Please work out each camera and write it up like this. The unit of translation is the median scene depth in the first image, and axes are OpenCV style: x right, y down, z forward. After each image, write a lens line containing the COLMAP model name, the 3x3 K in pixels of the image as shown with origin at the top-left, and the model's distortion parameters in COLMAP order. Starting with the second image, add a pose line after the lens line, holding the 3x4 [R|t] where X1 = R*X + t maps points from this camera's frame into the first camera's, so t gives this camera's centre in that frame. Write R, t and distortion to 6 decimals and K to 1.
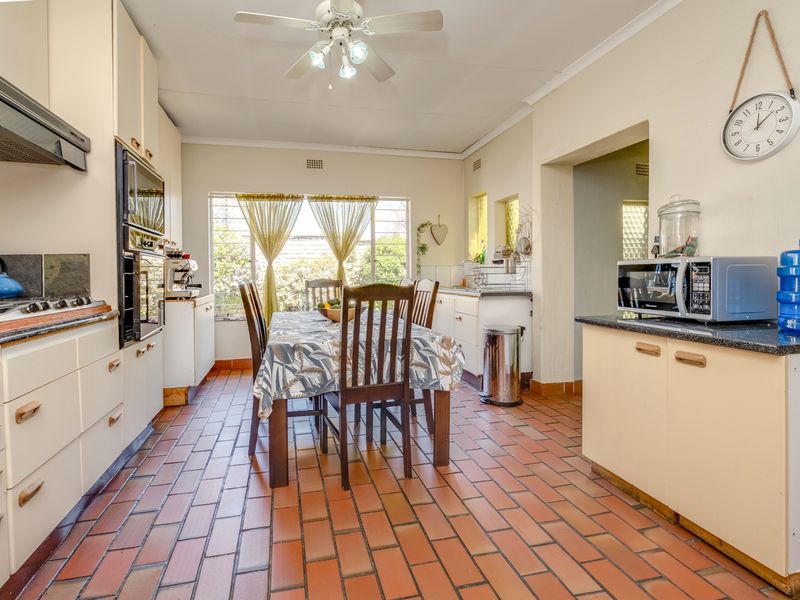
lens RADIAL K [[385.0, 0, 388.7], [0, 385.0, 281.3], [0, 0, 1]] dist [-0.003733, 0.000482]
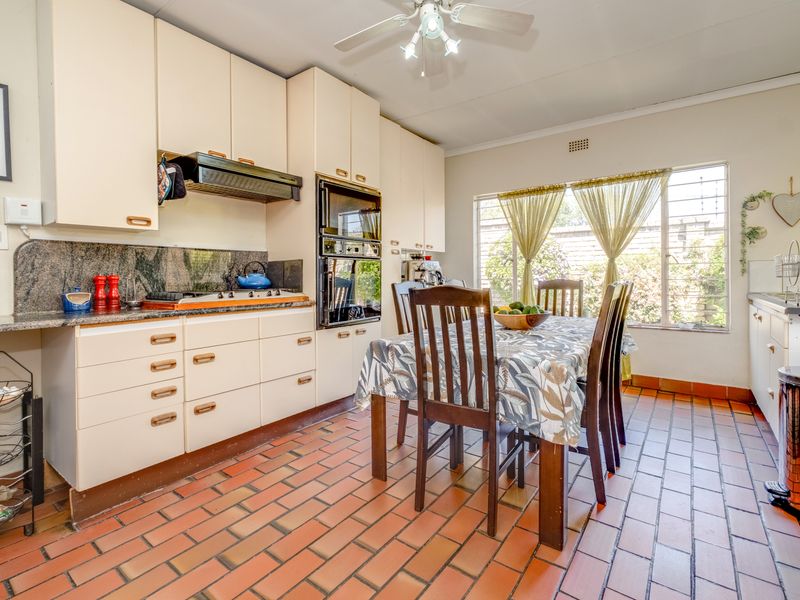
lens RADIAL K [[385.0, 0, 388.7], [0, 385.0, 281.3], [0, 0, 1]] dist [-0.003733, 0.000482]
pose [[0.655218, 0.017028, -0.755248, 0.474834], [-0.014605, 0.999845, 0.009872, -0.009604], [0.755299, 0.004562, 0.655365, 0.312539]]
